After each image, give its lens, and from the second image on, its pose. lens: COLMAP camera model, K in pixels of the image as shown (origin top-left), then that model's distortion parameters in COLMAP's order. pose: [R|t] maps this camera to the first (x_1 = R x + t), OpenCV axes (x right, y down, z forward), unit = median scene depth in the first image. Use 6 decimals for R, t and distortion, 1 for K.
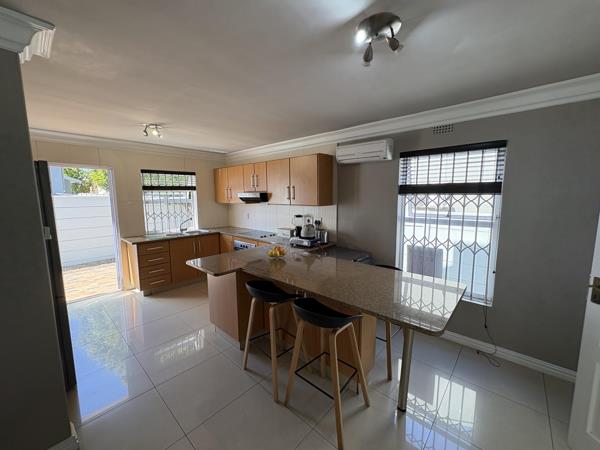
lens RADIAL K [[239.6, 0, 300.8], [0, 239.6, 225.5], [0, 0, 1]] dist [0.000684, -0.000656]
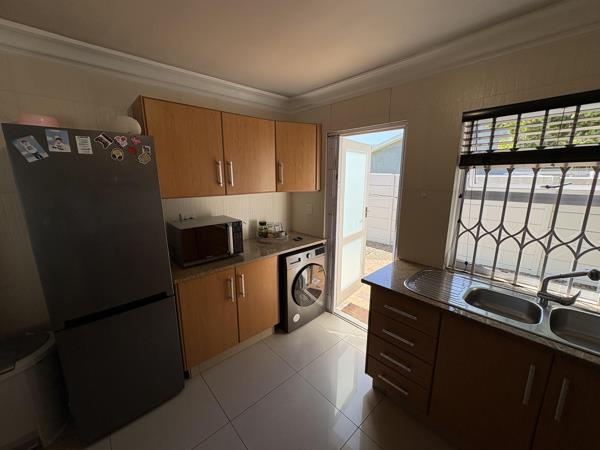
lens RADIAL K [[239.6, 0, 300.6], [0, 239.6, 224.9], [0, 0, 1]] dist [0.000684, -0.000656]
pose [[-0.094744, 0.212460, -0.972566, -0.200829], [-0.122740, 0.967013, 0.223204, -0.100227], [0.987906, 0.140520, -0.065541, 0.726626]]
